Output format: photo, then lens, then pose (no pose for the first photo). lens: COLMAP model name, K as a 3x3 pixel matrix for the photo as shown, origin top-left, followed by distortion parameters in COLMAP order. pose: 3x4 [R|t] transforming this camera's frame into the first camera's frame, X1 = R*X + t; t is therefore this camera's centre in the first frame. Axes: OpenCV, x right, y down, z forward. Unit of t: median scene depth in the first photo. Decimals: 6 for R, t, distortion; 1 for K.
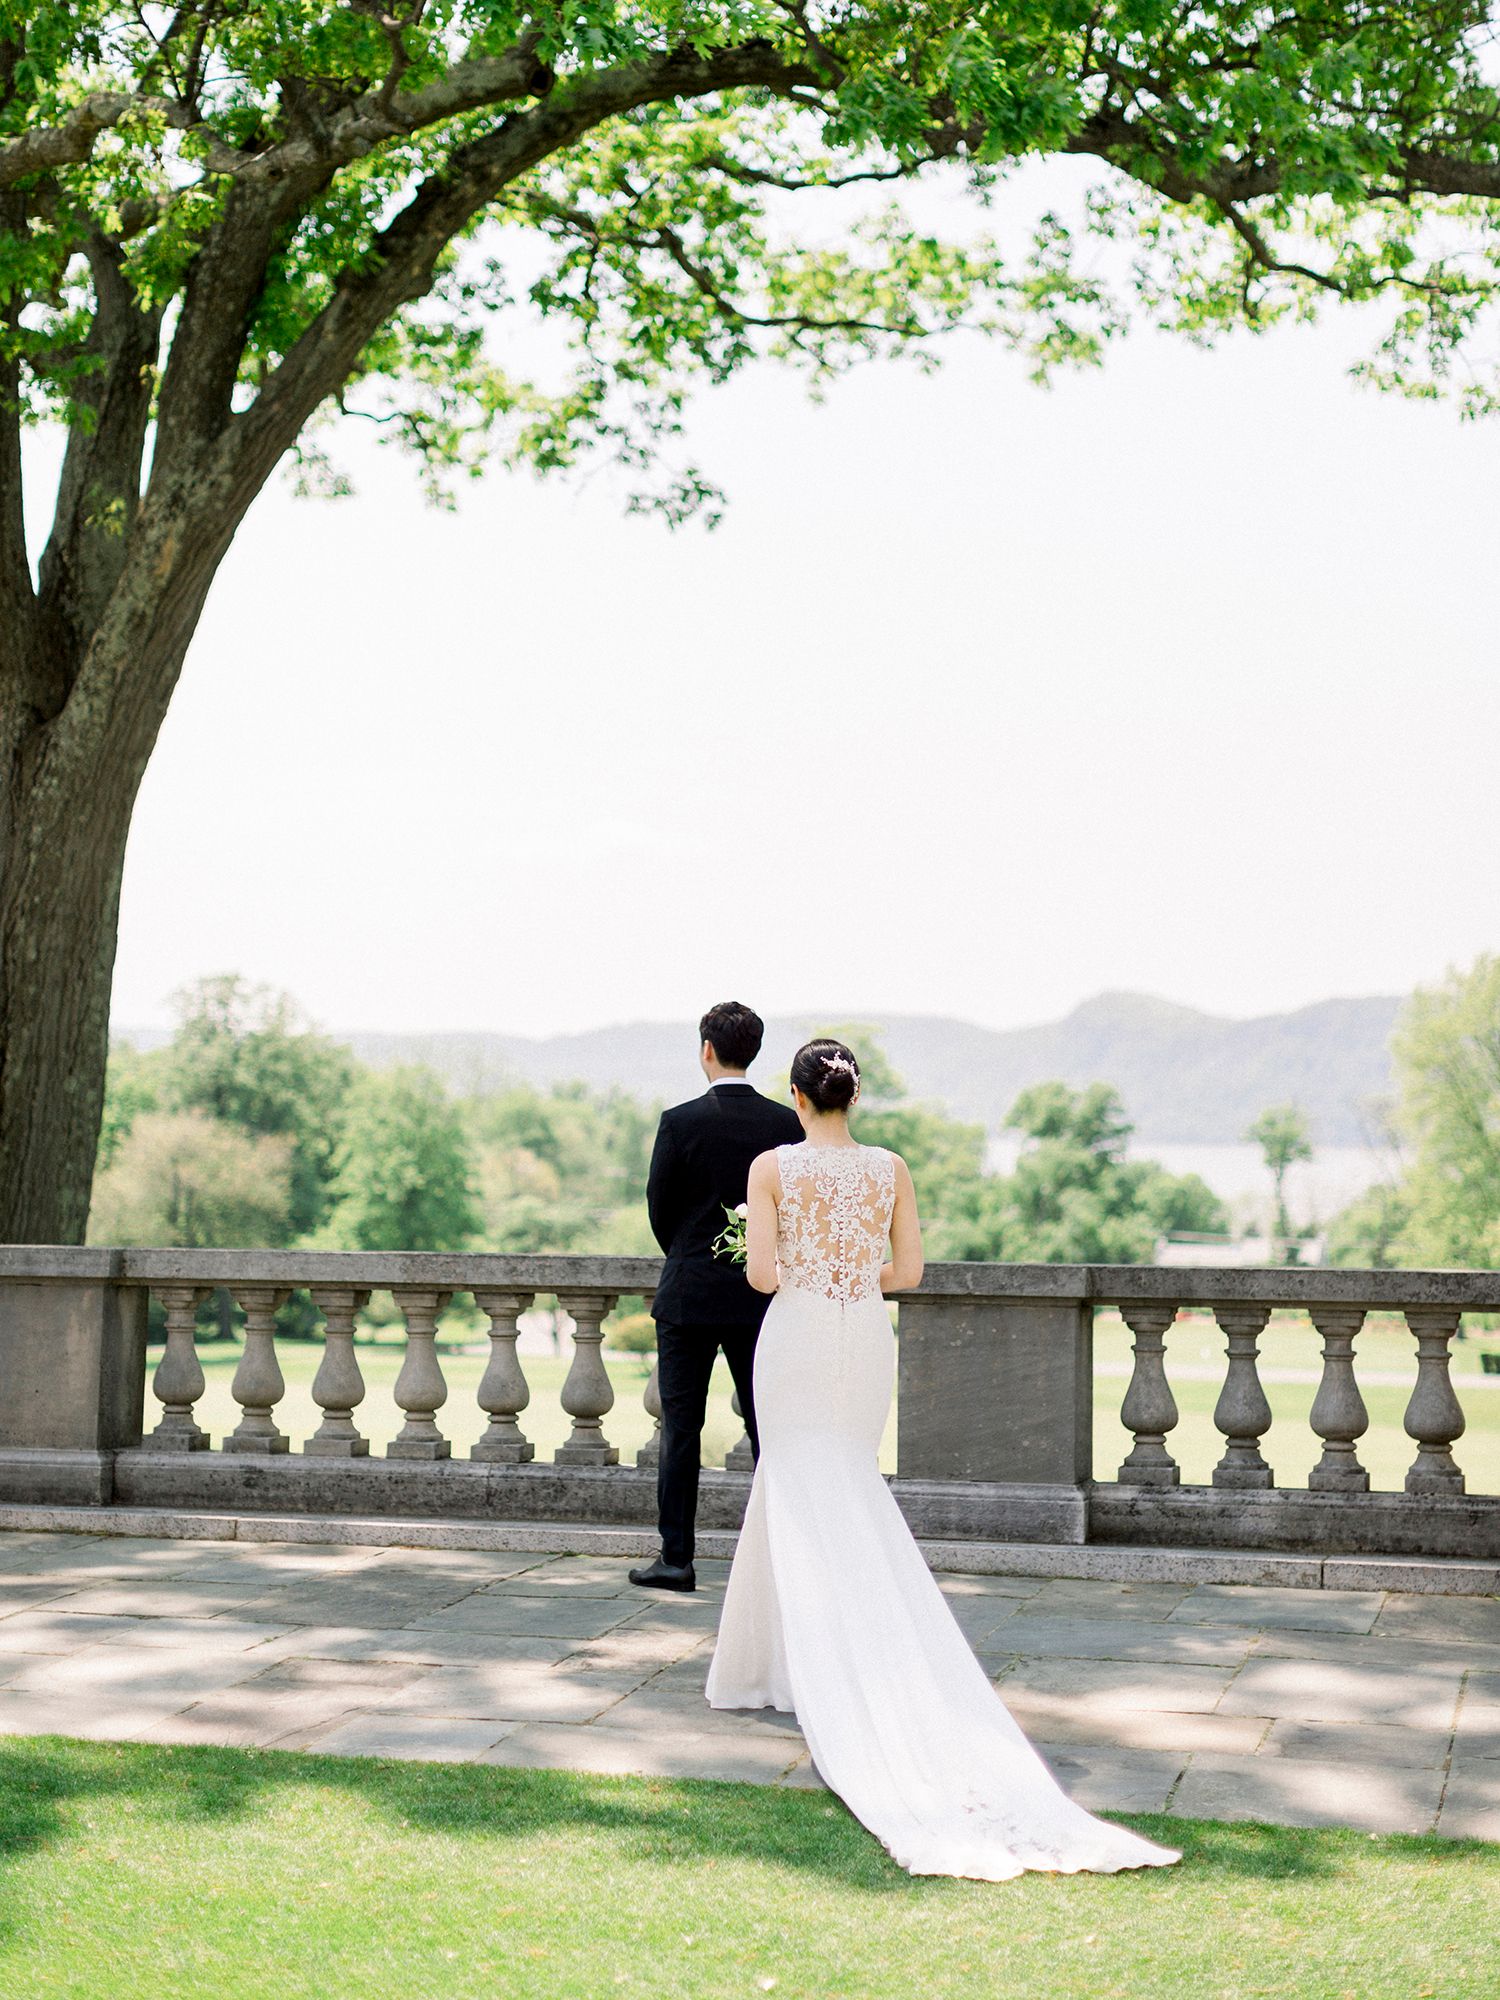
lens RADIAL K [[3244.5, 0, 749.6], [0, 3244.5, 878.8], [0, 0, 1]] dist [0.020434, 0.000000]
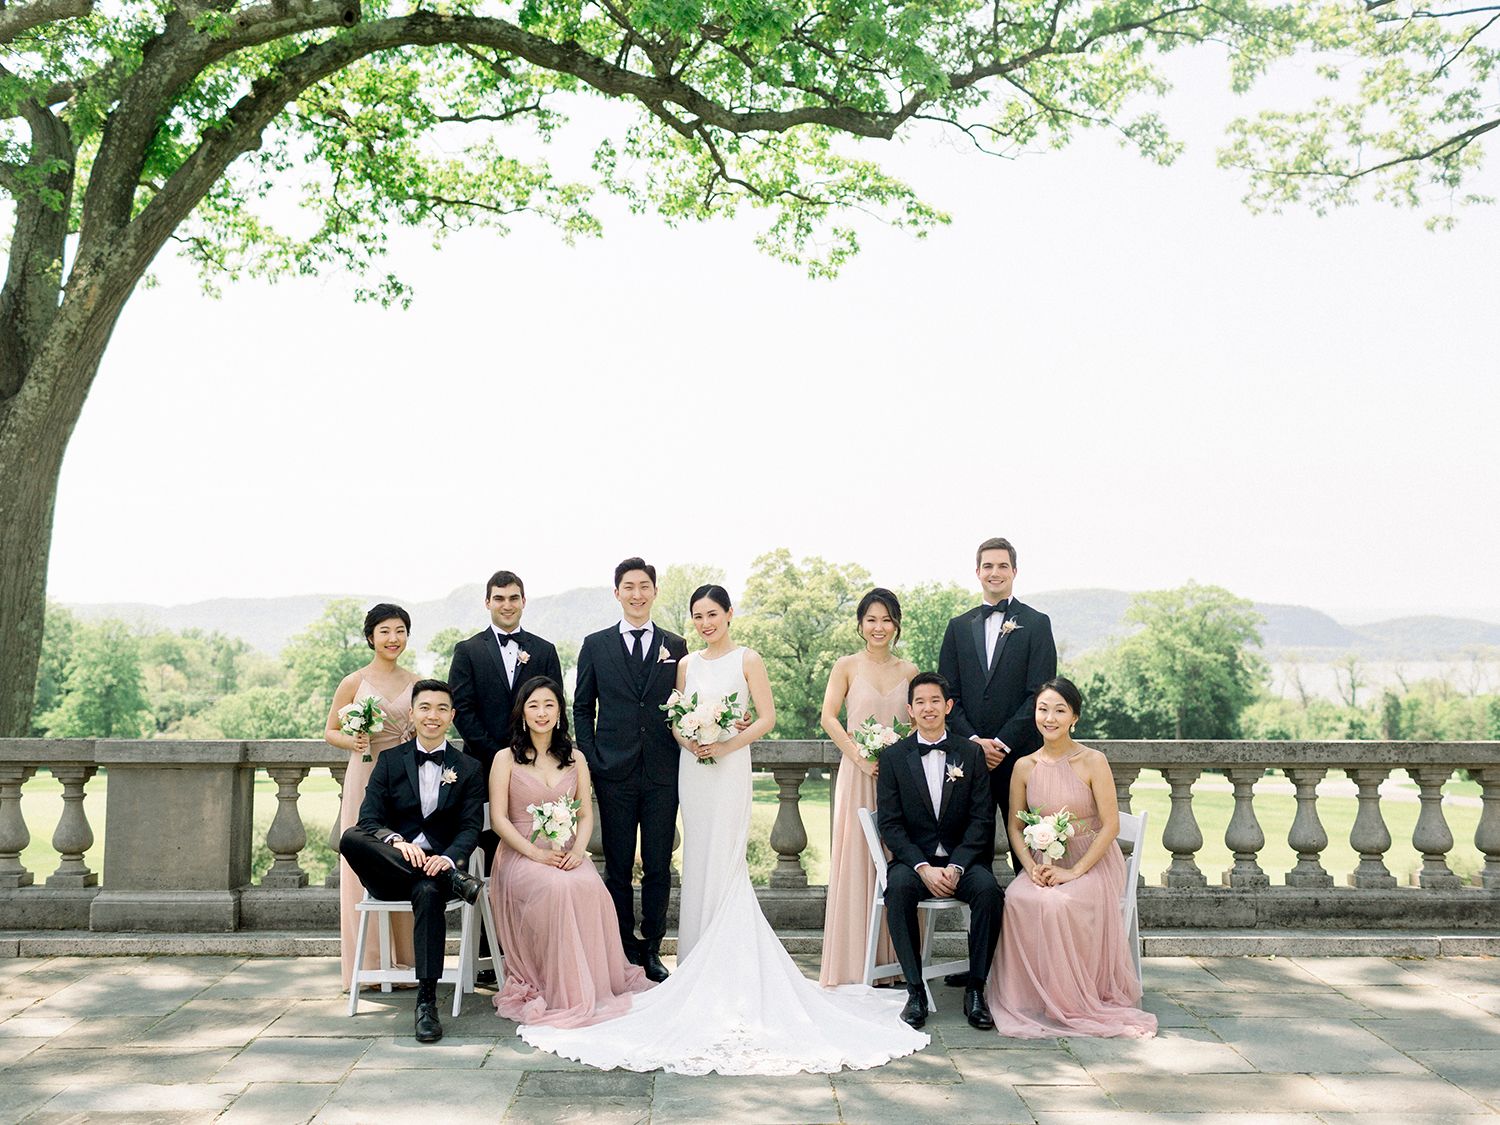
lens RADIAL K [[1595.0, 0, 752.1], [0, 1595.0, 567.9], [0, 0, 1]] dist [0.003330, 0.000000]
pose [[0.959500, 0.010865, 0.281499, -0.085968], [-0.017649, 0.999611, 0.021578, 0.011374], [-0.281155, -0.025672, 0.959319, 0.146394]]
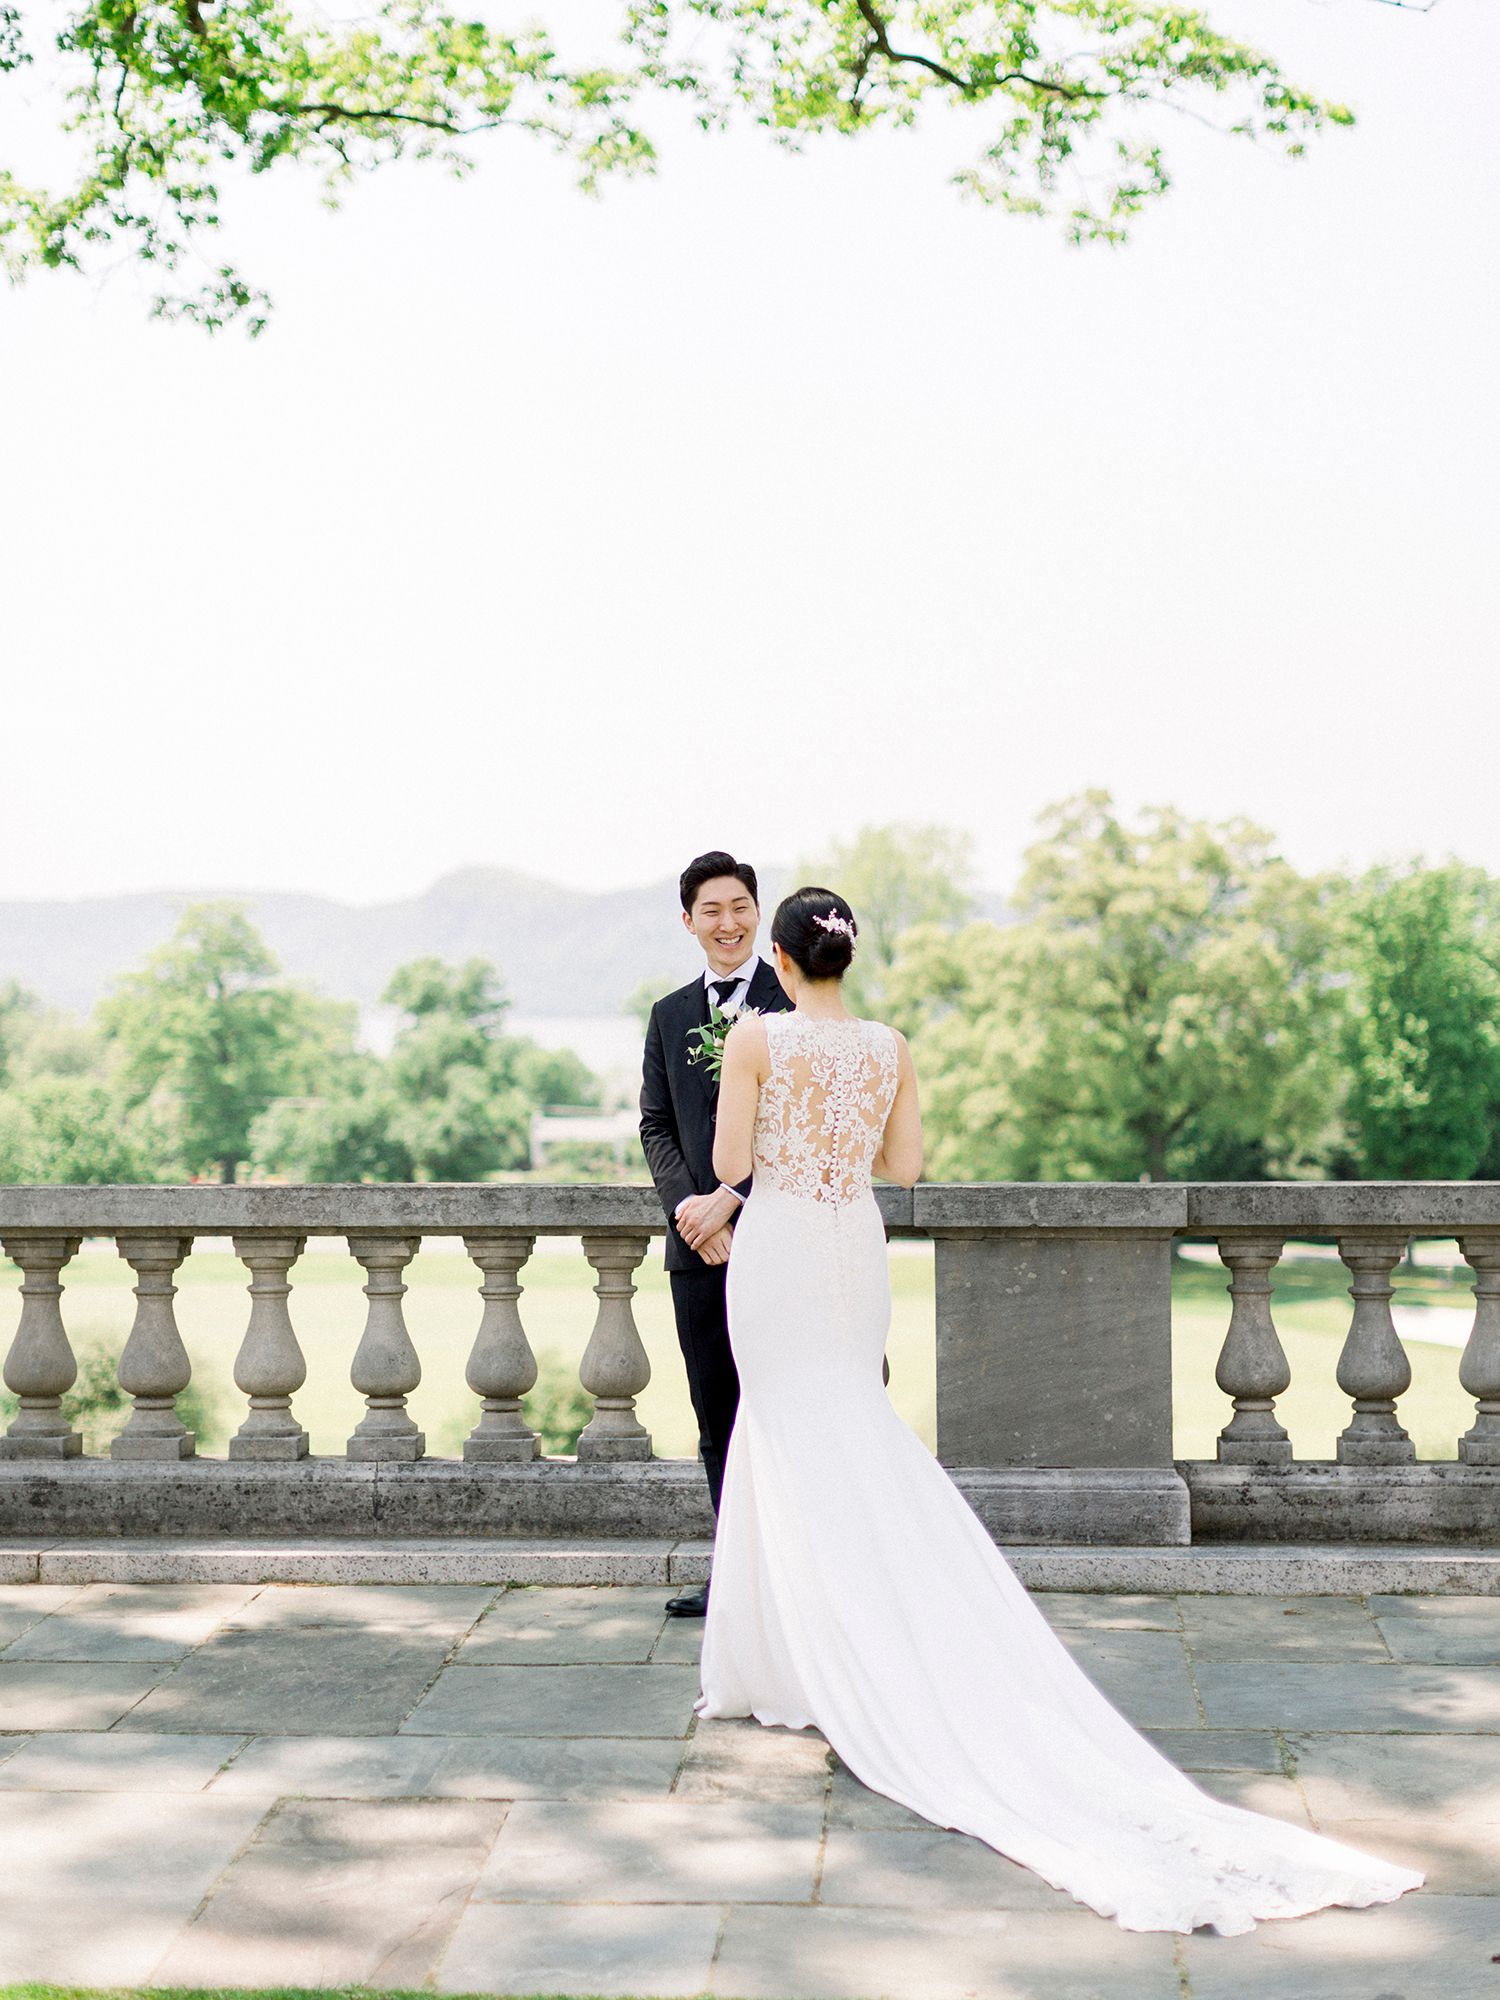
lens RADIAL K [[3244.5, 0, 734.6], [0, 3244.5, 944.7], [0, 0, 1]] dist [0.020434, 0.000000]
pose [[0.981401, -0.008808, 0.191766, -0.066009], [-0.002396, 0.998307, 0.058116, 0.007715], [-0.191953, -0.057495, 0.979718, 0.119204]]
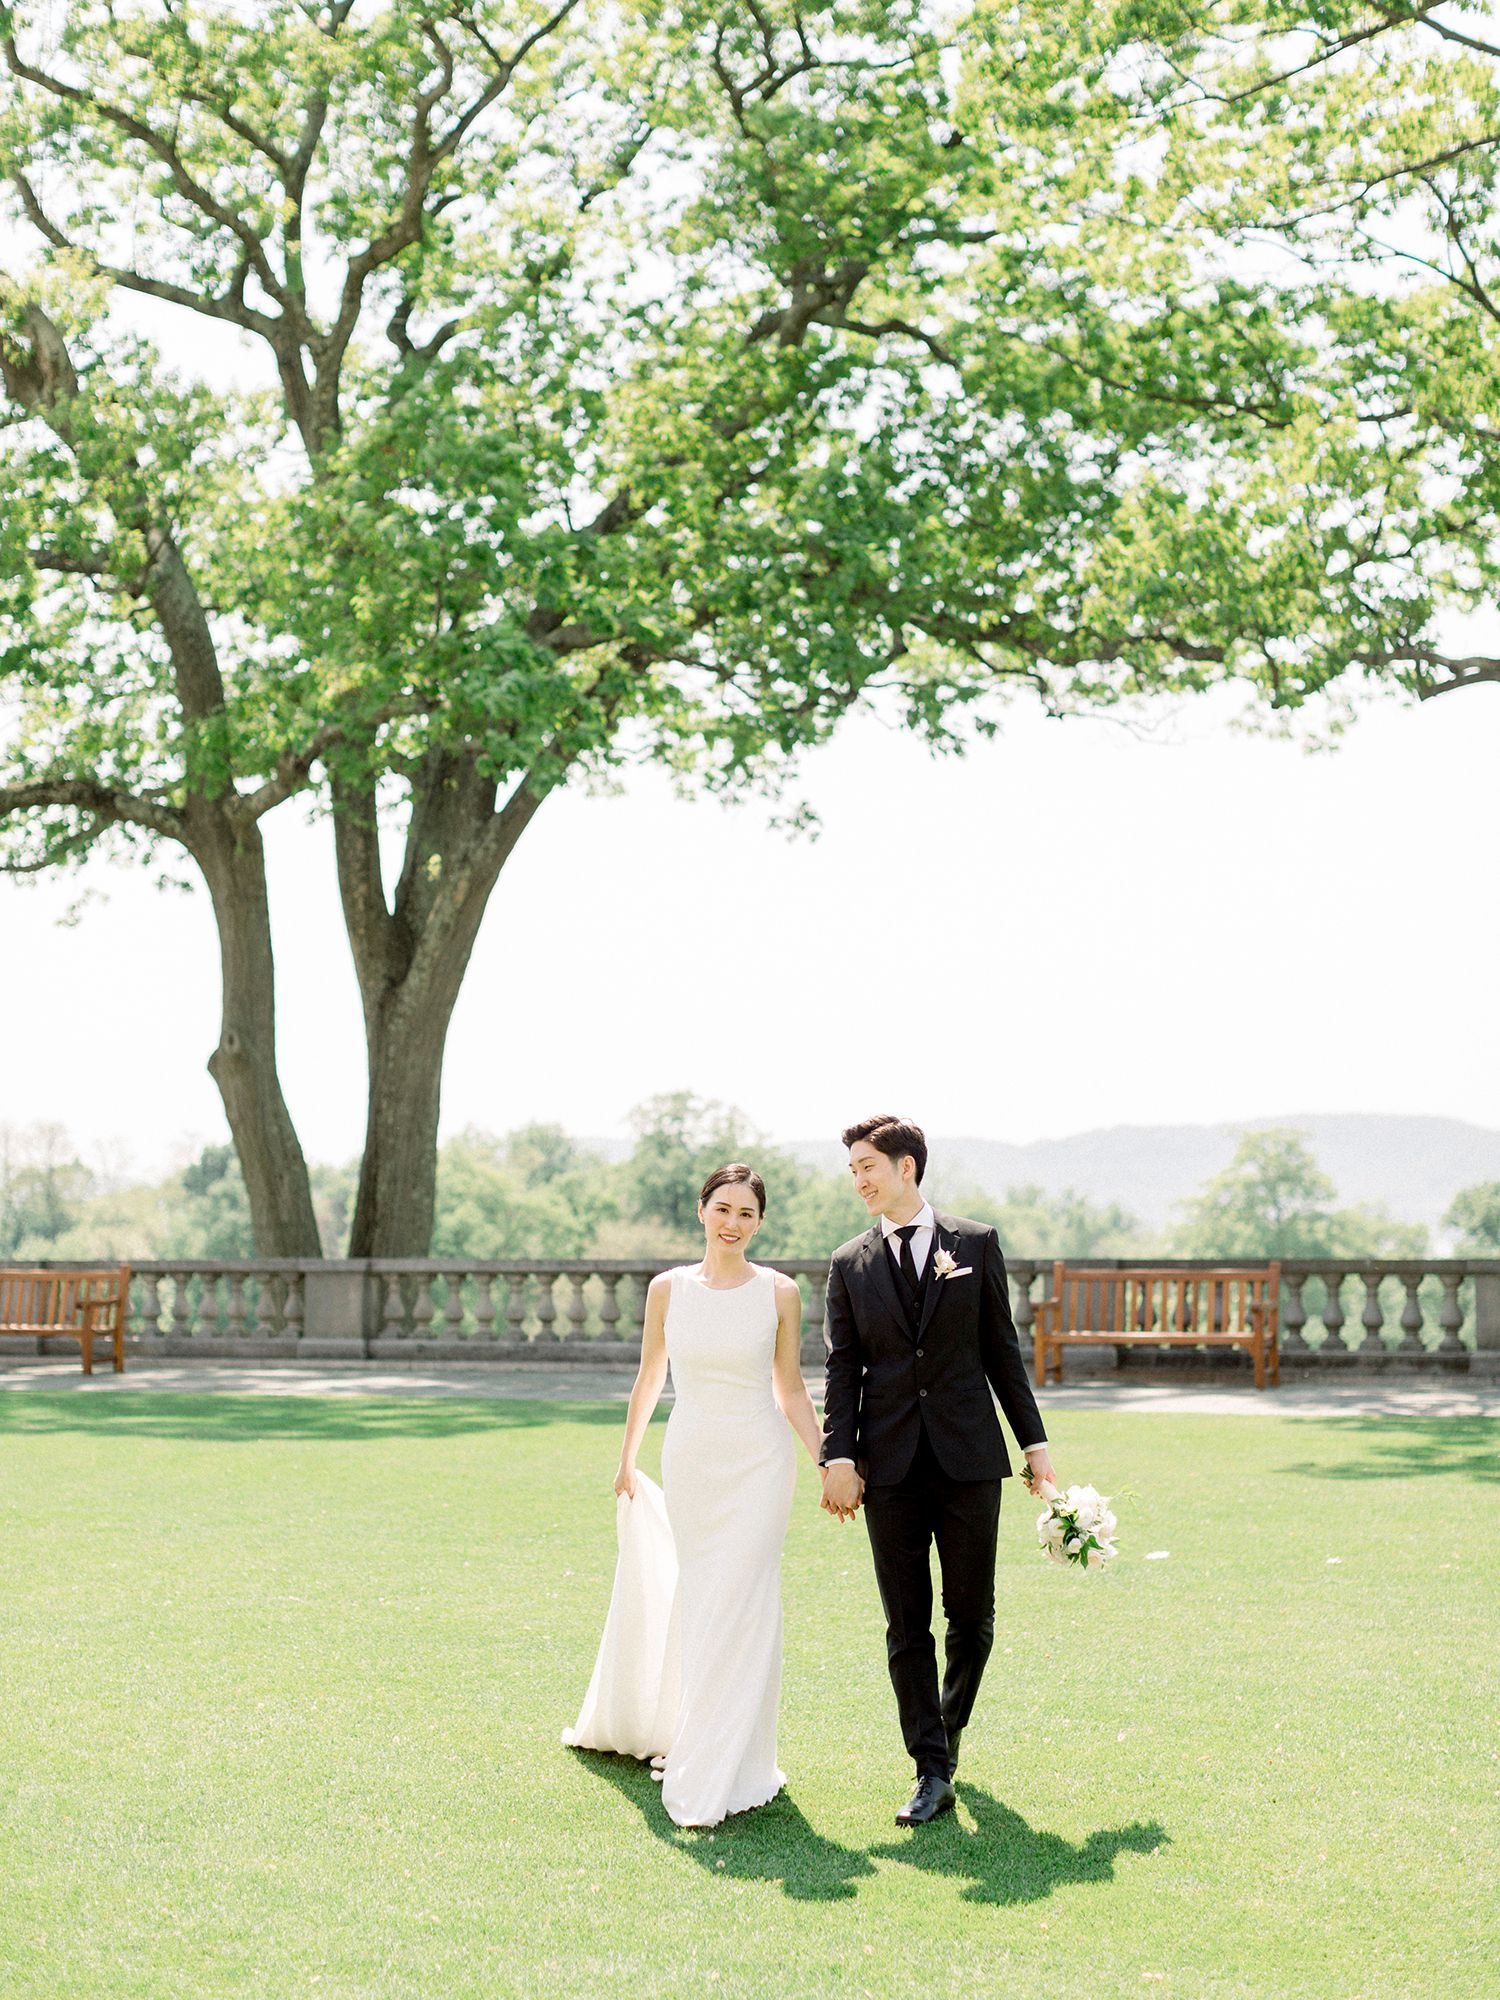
lens RADIAL K [[3244.5, 0, 744.3], [0, 3244.5, 993.5], [0, 0, 1]] dist [0.020434, 0.000000]
pose [[0.988712, -0.021223, -0.148318, 0.225529], [0.021618, 0.999766, 0.001046, -0.042297], [0.148261, -0.004241, 0.988939, -0.691452]]
